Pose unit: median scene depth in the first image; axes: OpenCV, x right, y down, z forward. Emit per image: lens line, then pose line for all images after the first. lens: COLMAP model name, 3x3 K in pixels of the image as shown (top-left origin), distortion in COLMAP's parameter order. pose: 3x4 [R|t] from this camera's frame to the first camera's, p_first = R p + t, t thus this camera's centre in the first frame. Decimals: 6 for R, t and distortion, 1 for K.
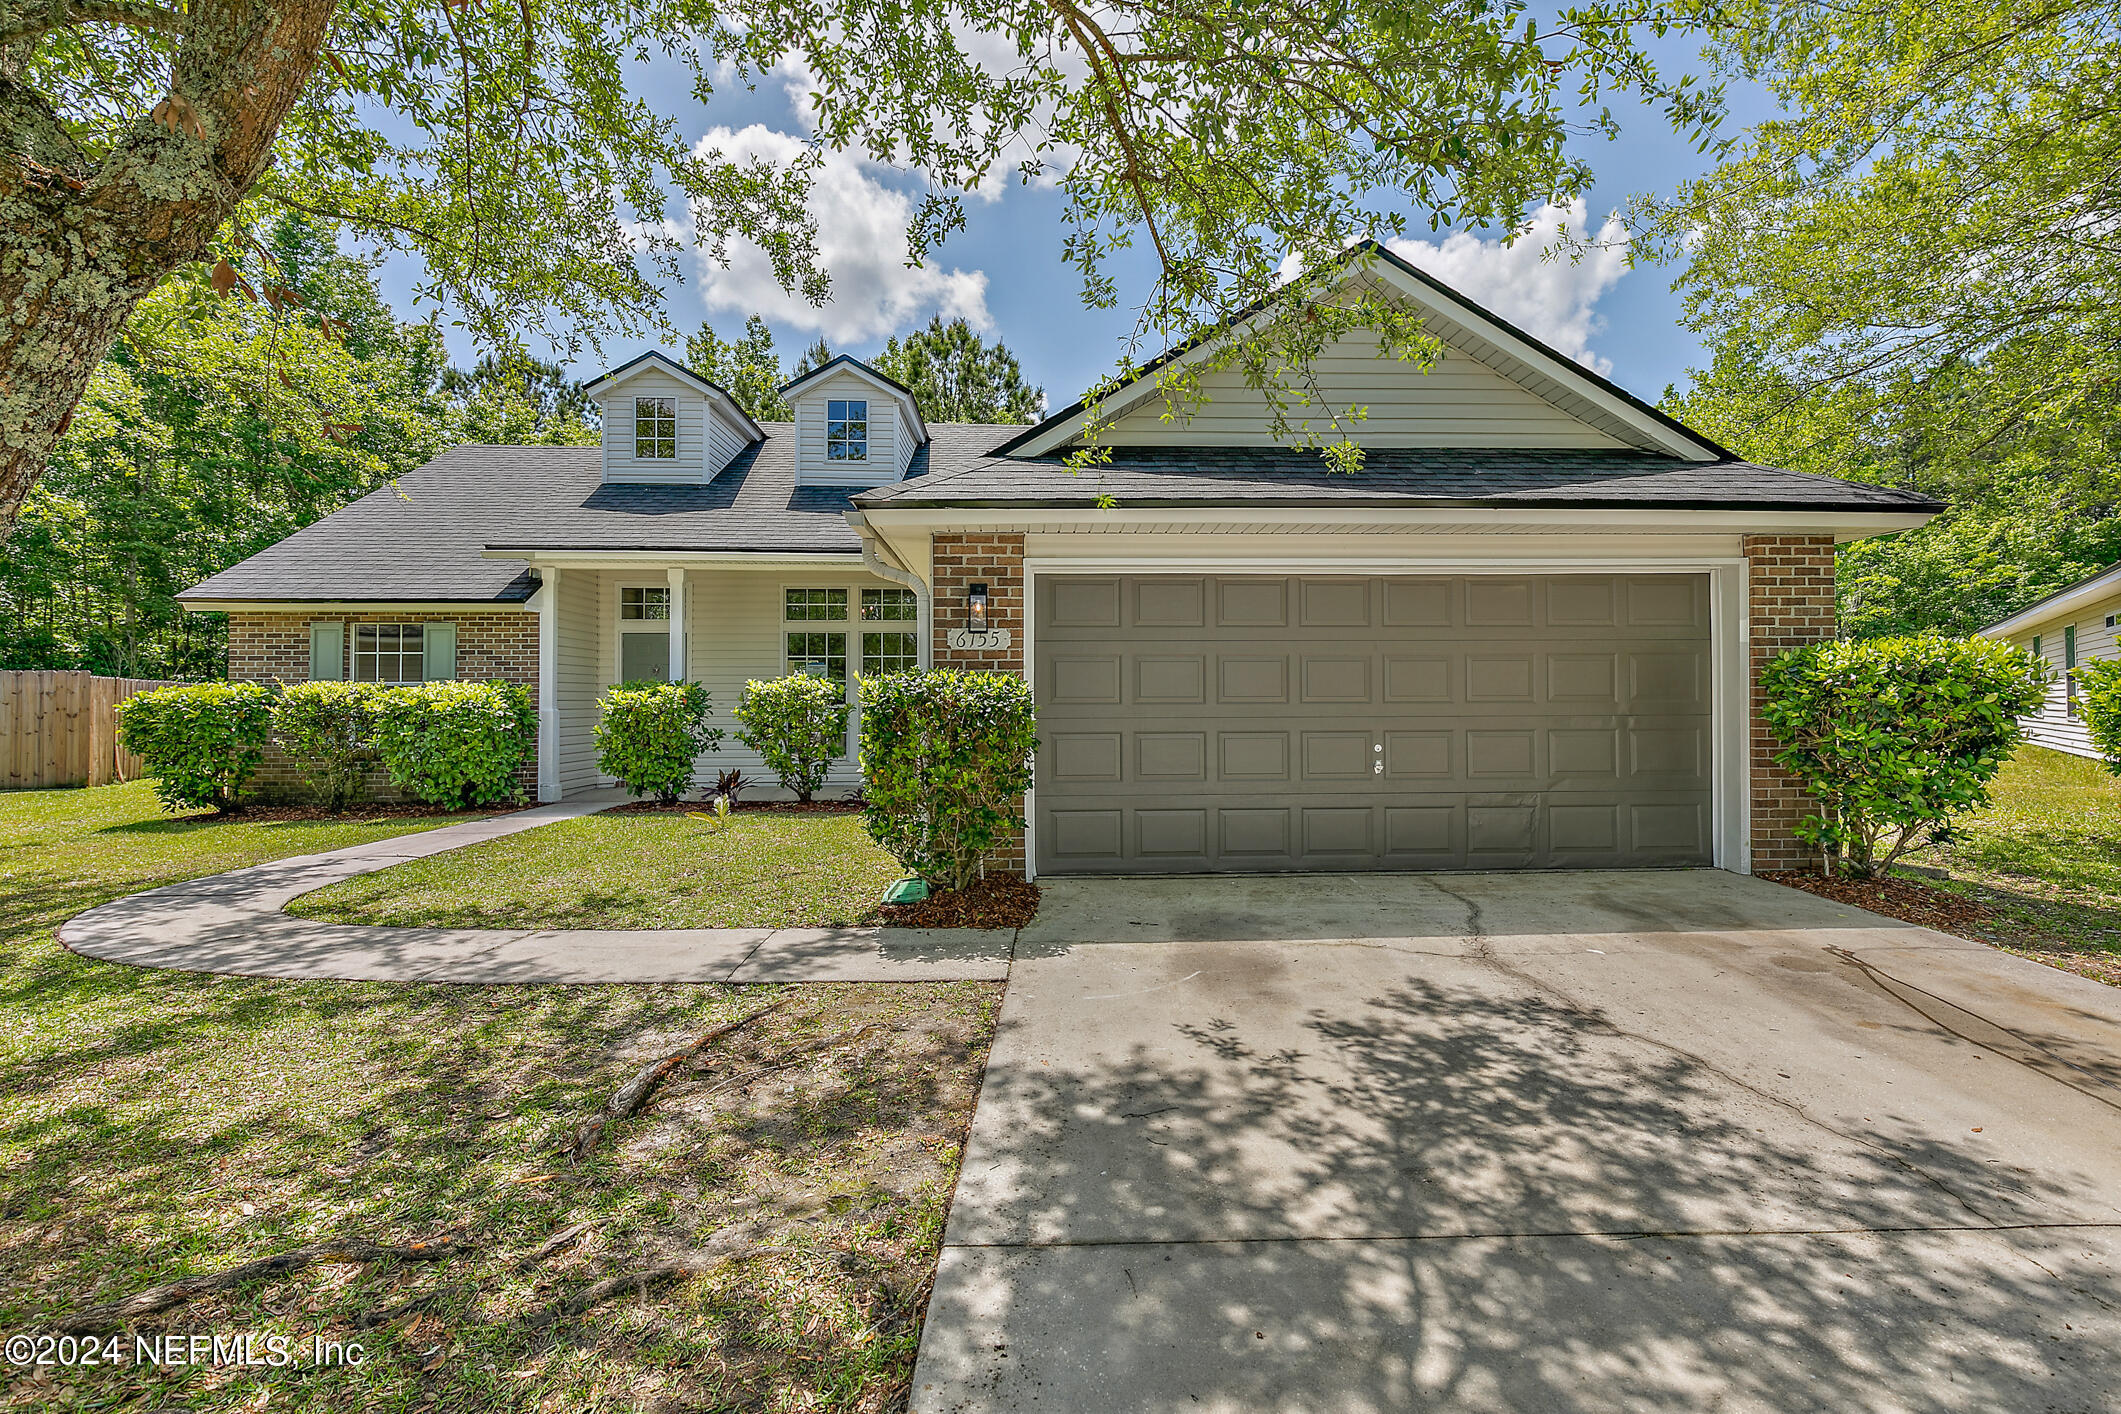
lens RADIAL K [[943.7, 0, 1056.8], [0, 943.7, 690.2], [0, 0, 1]] dist [0.007538, -0.001857]
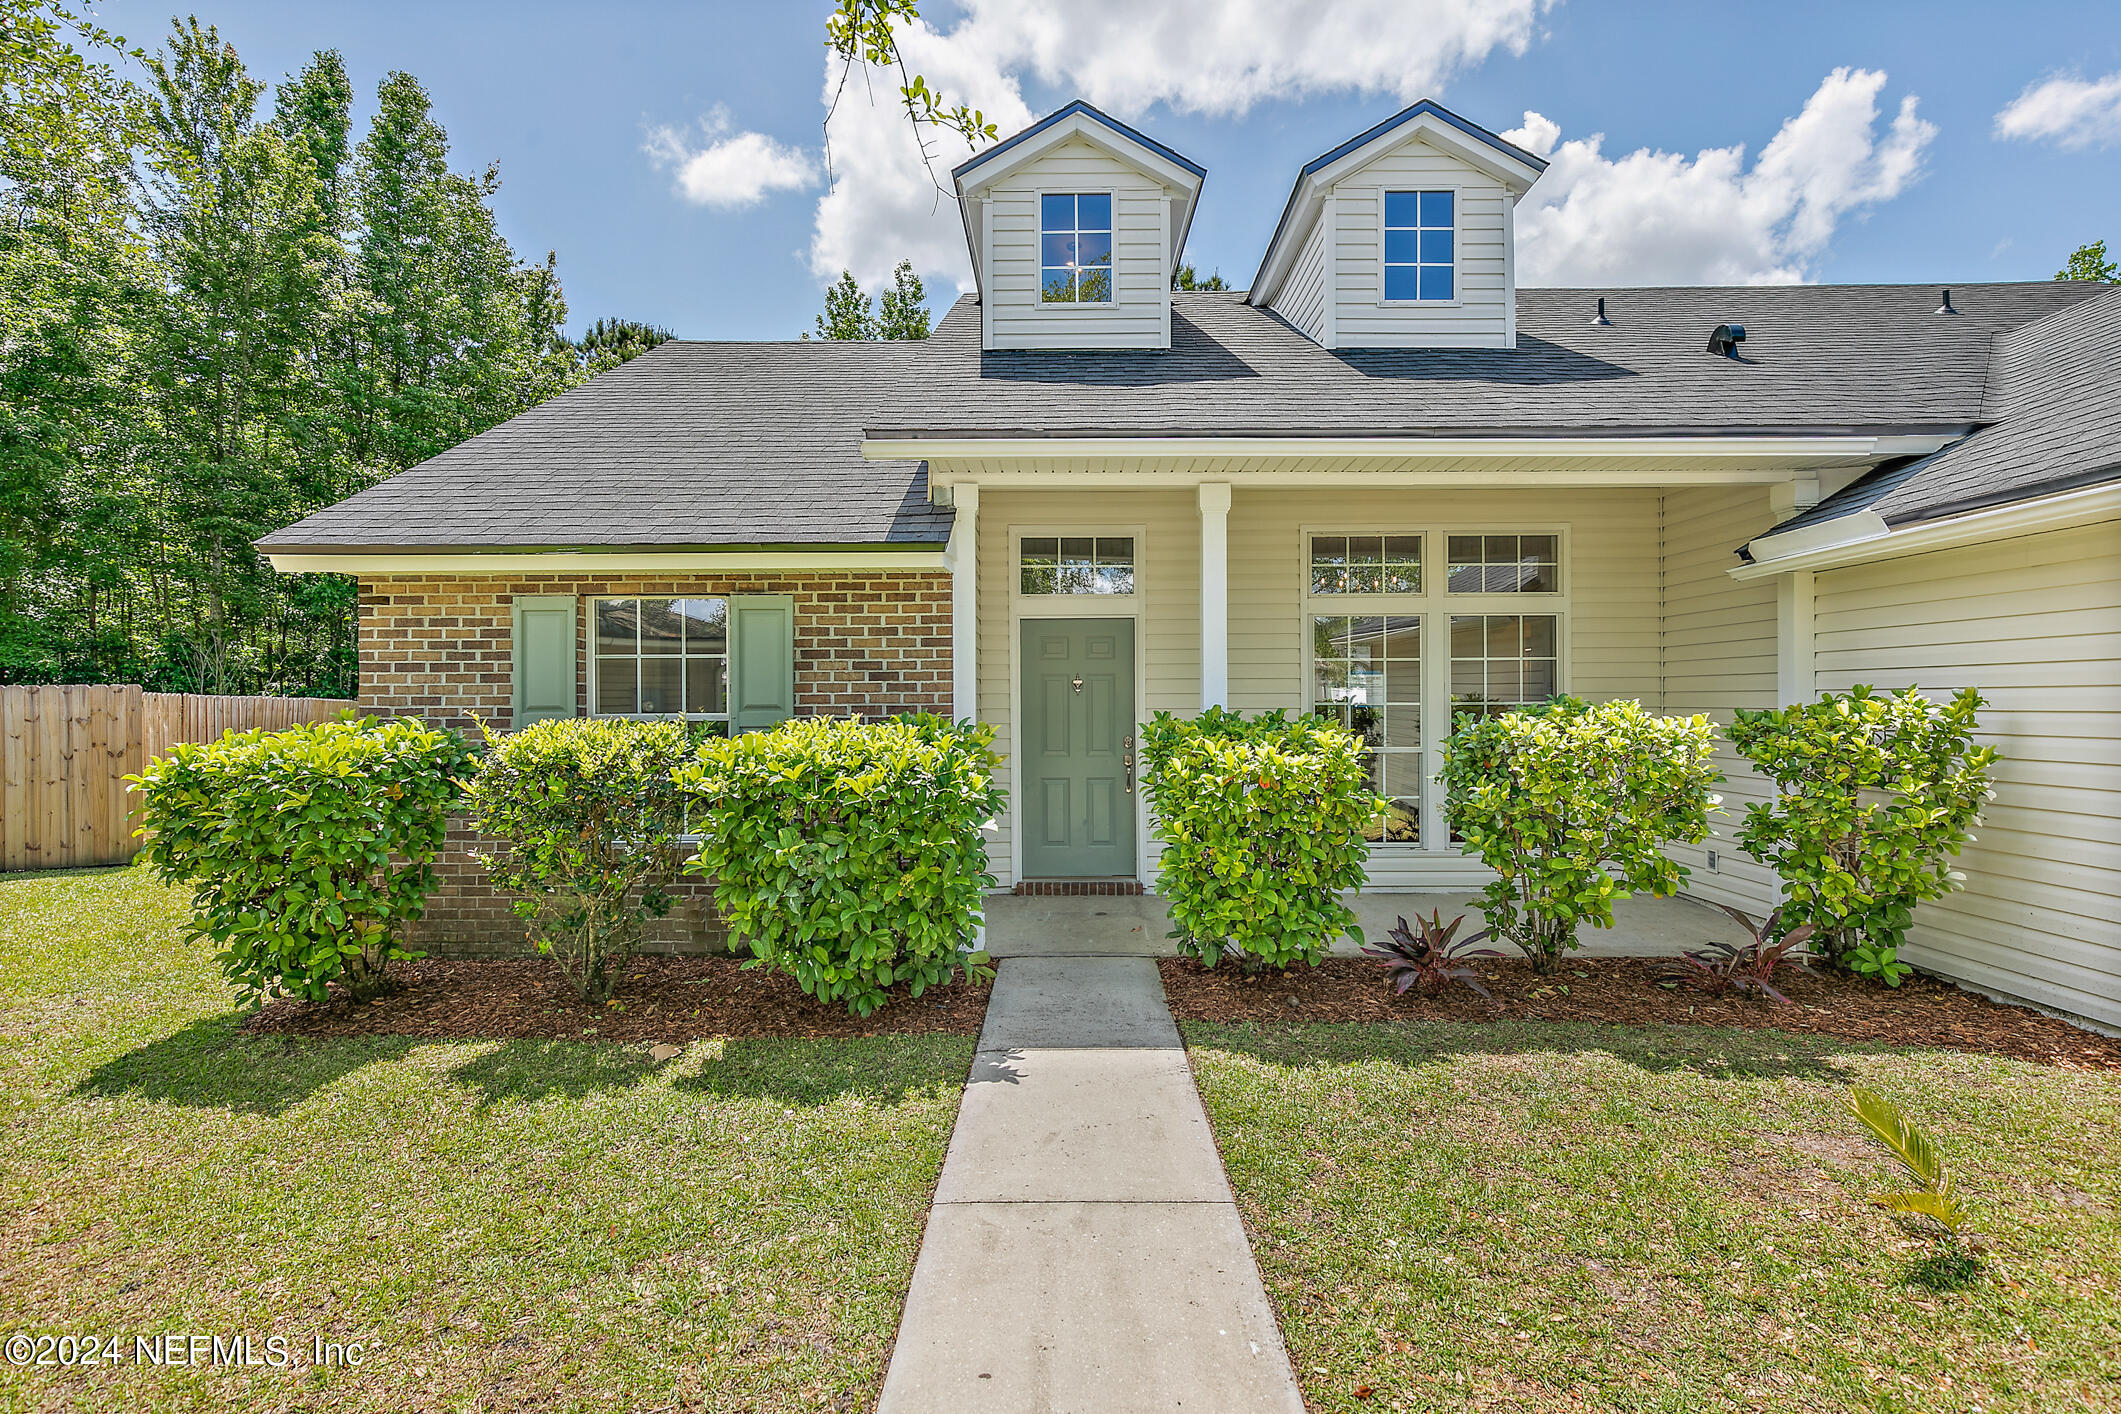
lens RADIAL K [[943.7, 0, 1065.3], [0, 943.7, 716.2], [0, 0, 1]] dist [0.007538, -0.001857]
pose [[0.998553, 0.000436, -0.053767, -0.403968], [0.000953, 0.999666, 0.025811, -0.017555], [0.053760, -0.025825, 0.998220, 0.442691]]
